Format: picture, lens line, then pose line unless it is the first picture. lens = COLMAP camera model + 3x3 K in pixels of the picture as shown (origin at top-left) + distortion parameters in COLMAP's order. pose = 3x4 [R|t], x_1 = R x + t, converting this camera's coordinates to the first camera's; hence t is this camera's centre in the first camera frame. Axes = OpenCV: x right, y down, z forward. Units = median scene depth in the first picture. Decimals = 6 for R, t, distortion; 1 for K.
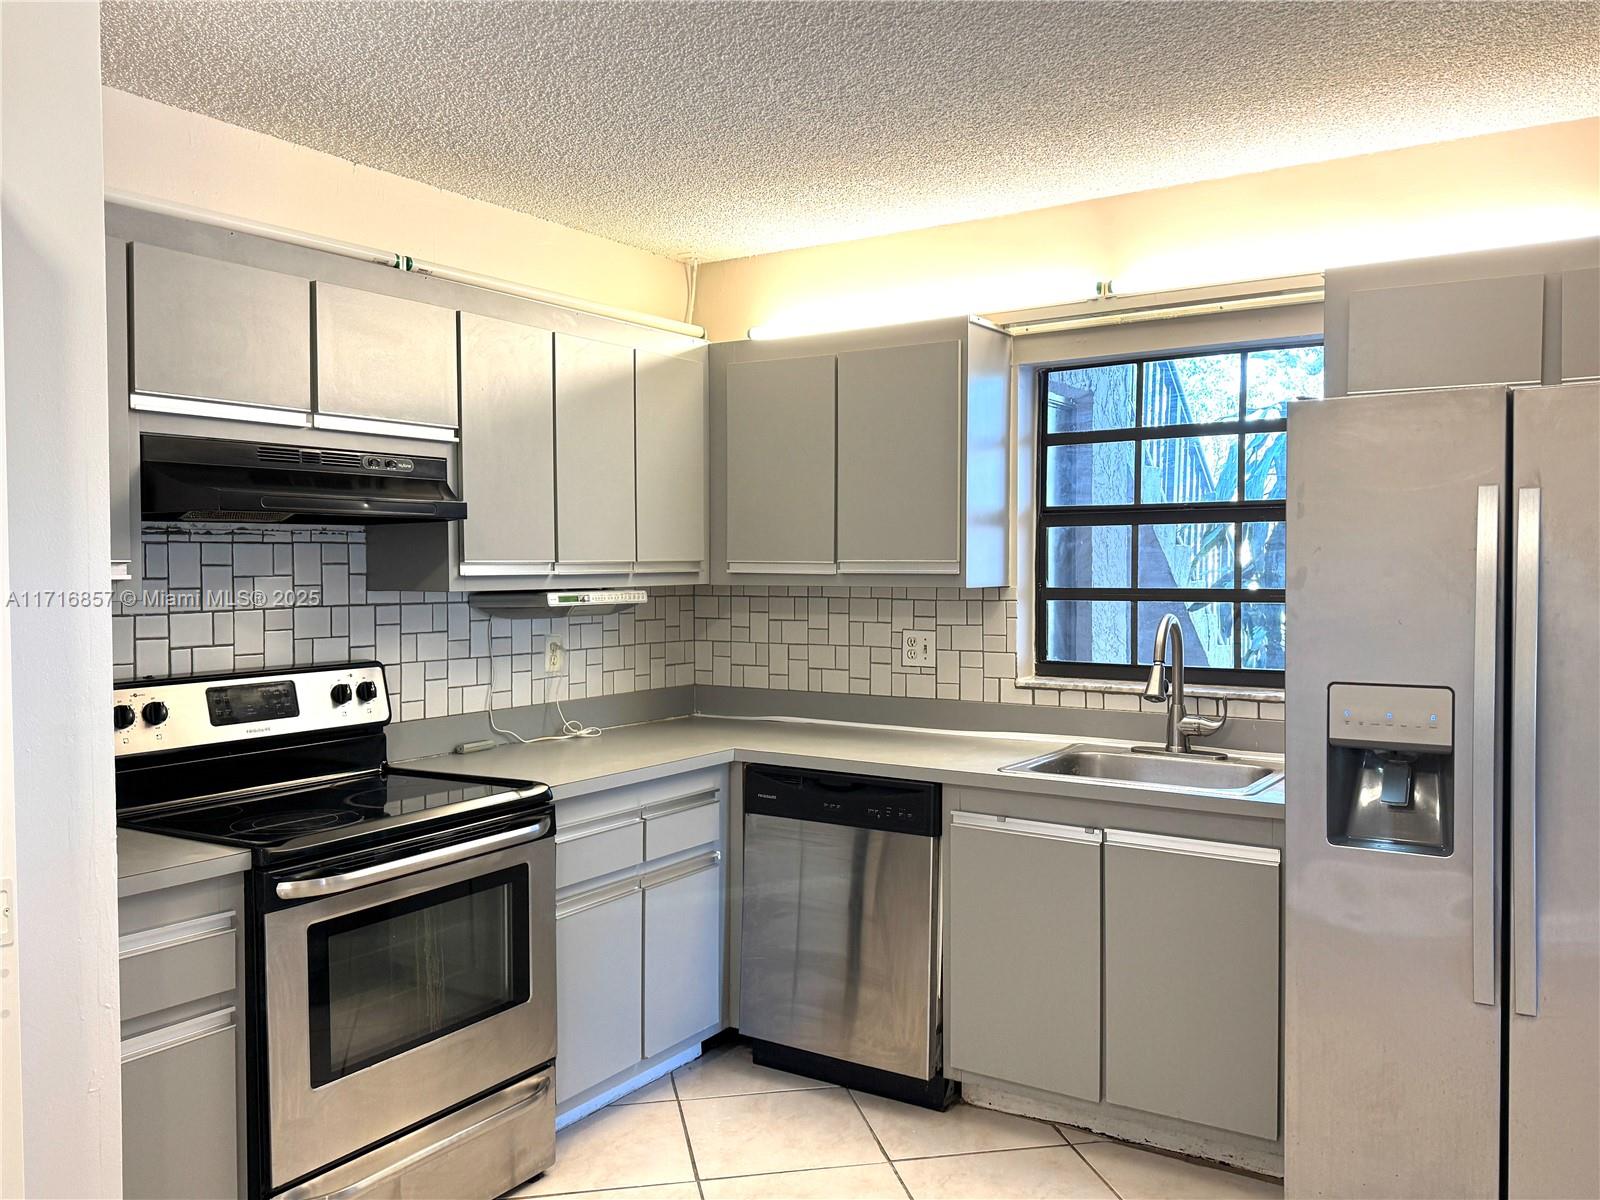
lens RADIAL K [[1335.7, 0, 828.9], [0, 1335.7, 594.3], [0, 0, 1]] dist [0.094432, -0.111989]
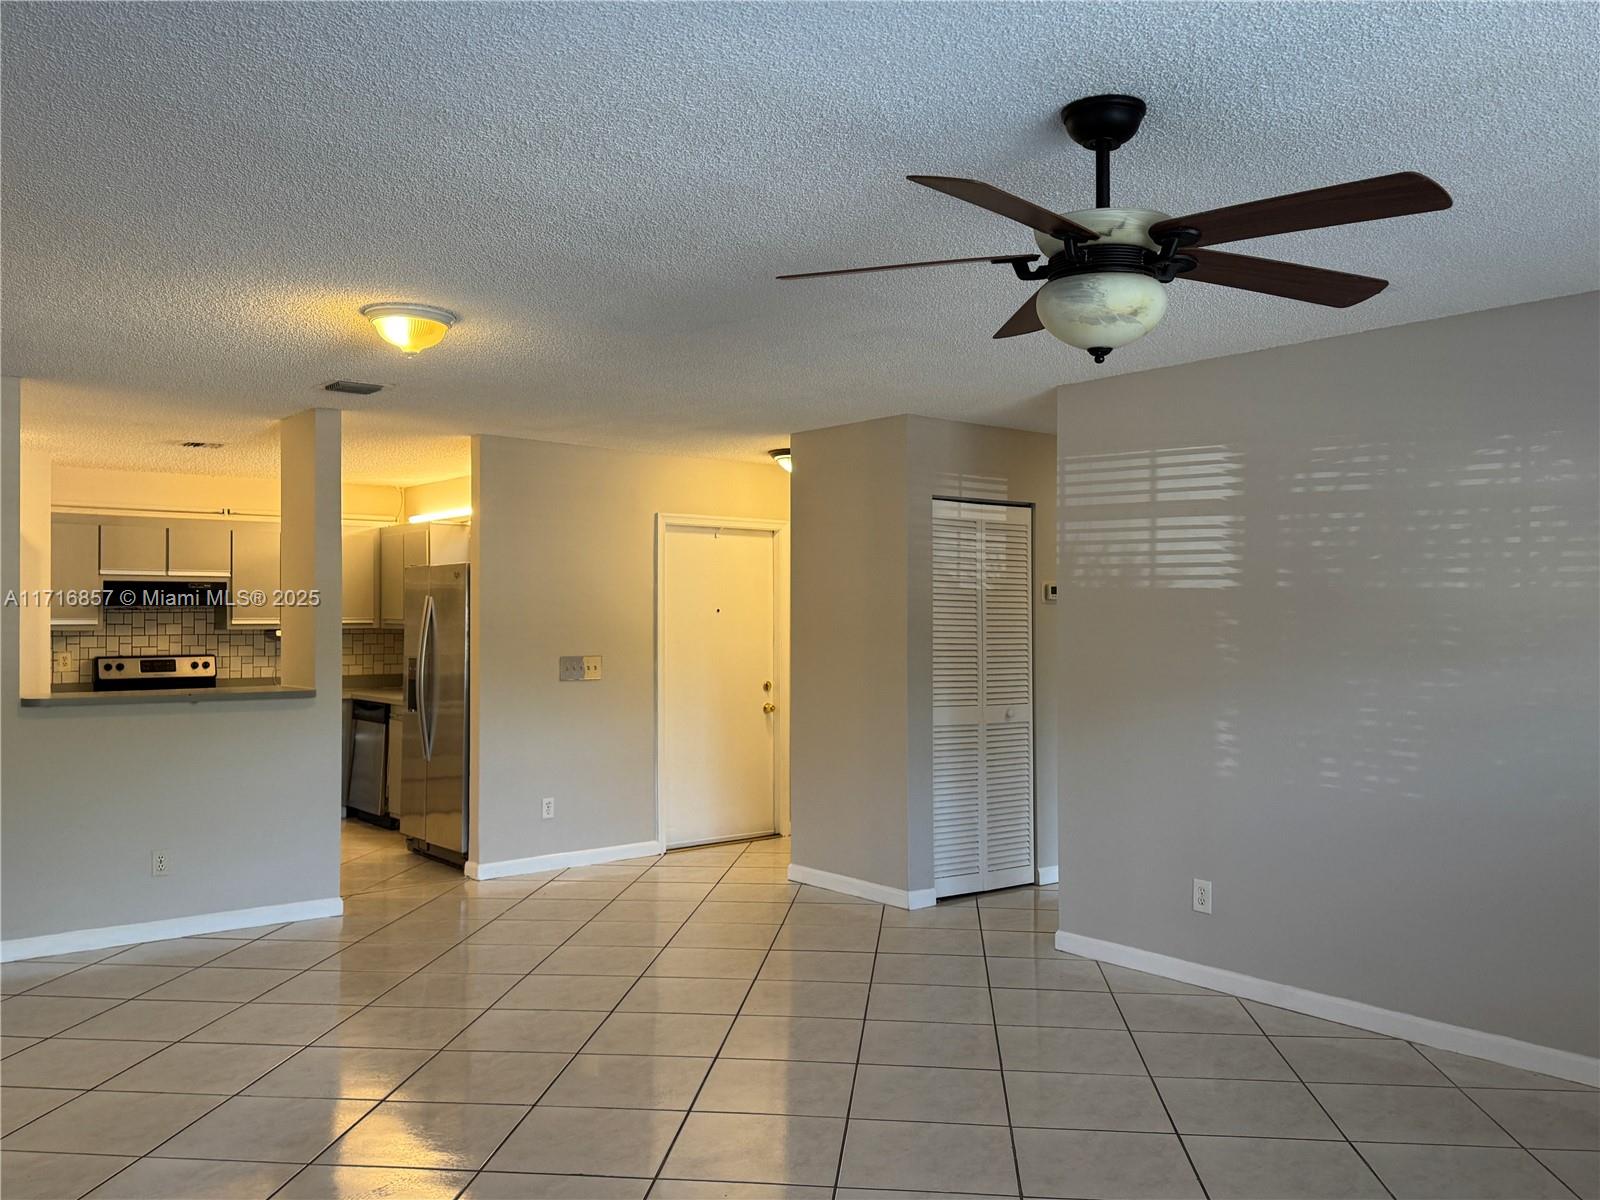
lens RADIAL K [[1335.7, 0, 757.7], [0, 1335.7, 608.5], [0, 0, 1]] dist [0.094432, -0.111989]
pose [[0.938530, -0.002261, -0.345190, 1.689082], [-0.008829, 0.999494, -0.030550, 0.029687], [0.345085, 0.031719, 0.938035, -1.237654]]
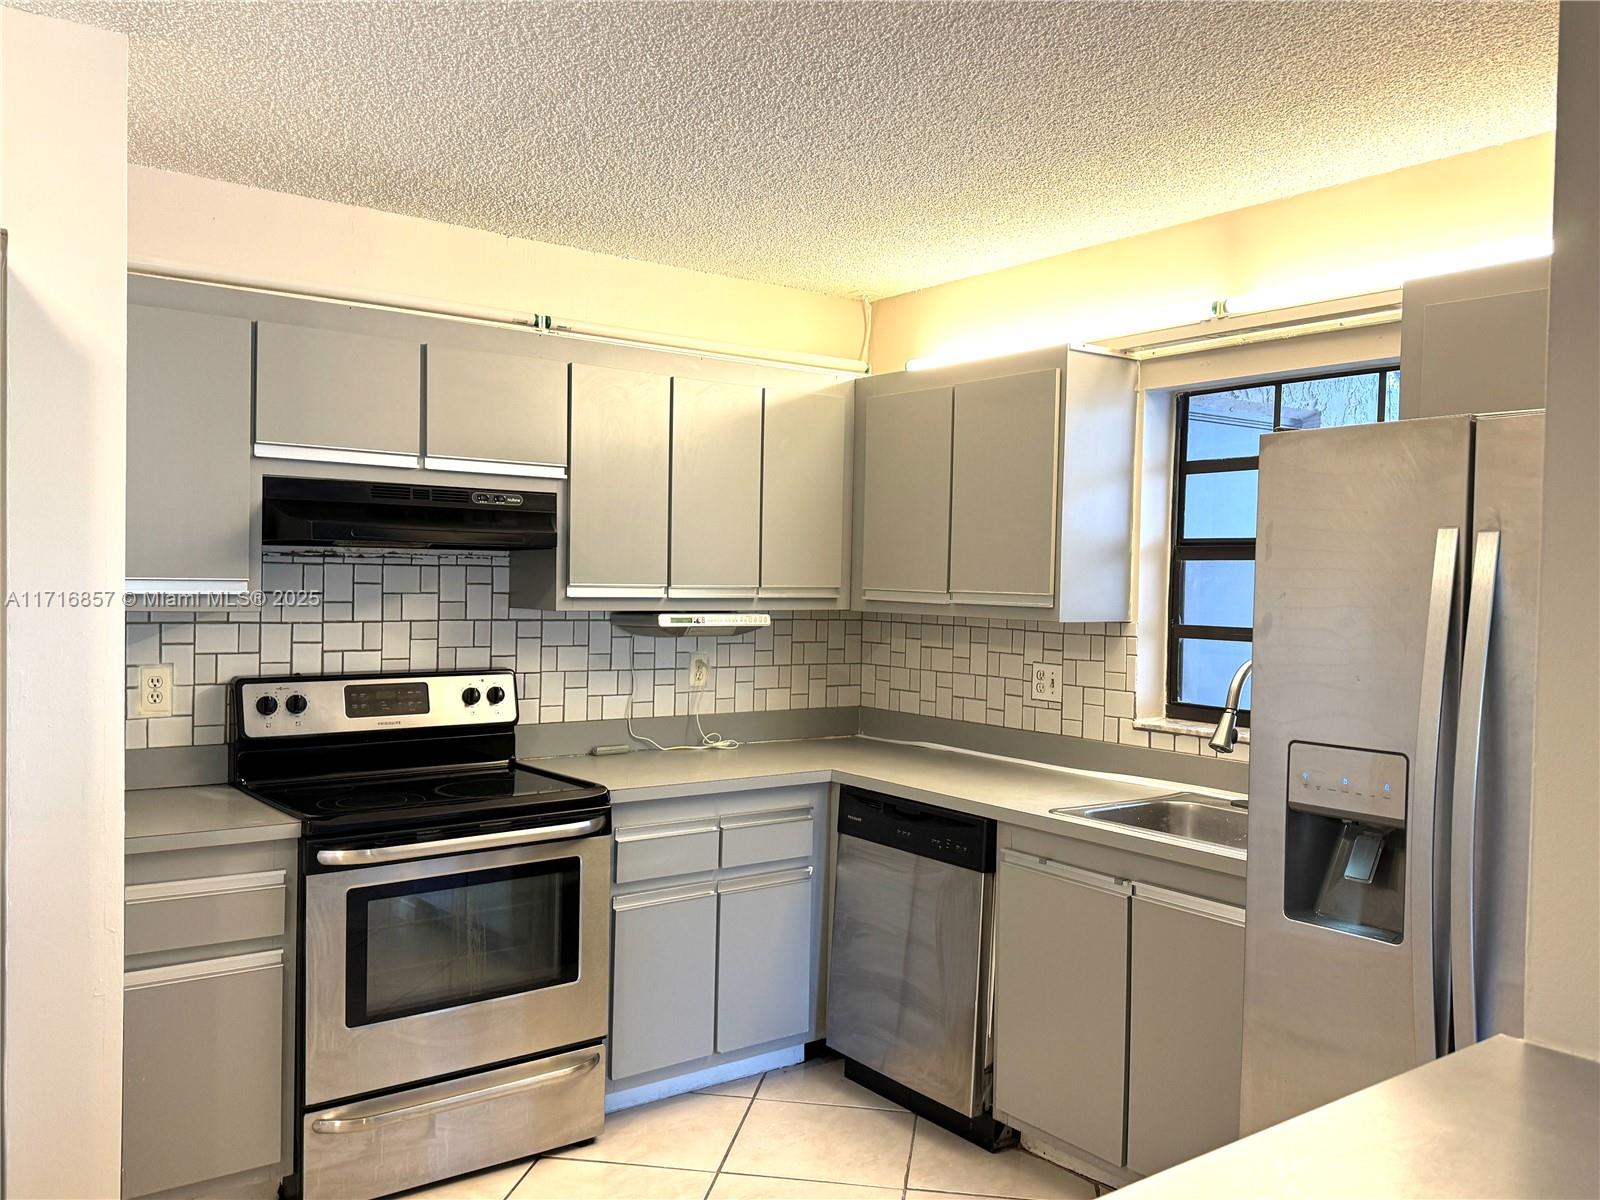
lens RADIAL K [[1335.7, 0, 797.8], [0, 1335.7, 597.6], [0, 0, 1]] dist [0.094432, -0.111989]
pose [[0.933746, 0.026669, -0.356941, 0.300659], [-0.030605, 0.999517, -0.005381, -0.012892], [0.356625, 0.015948, 0.934111, 0.020701]]
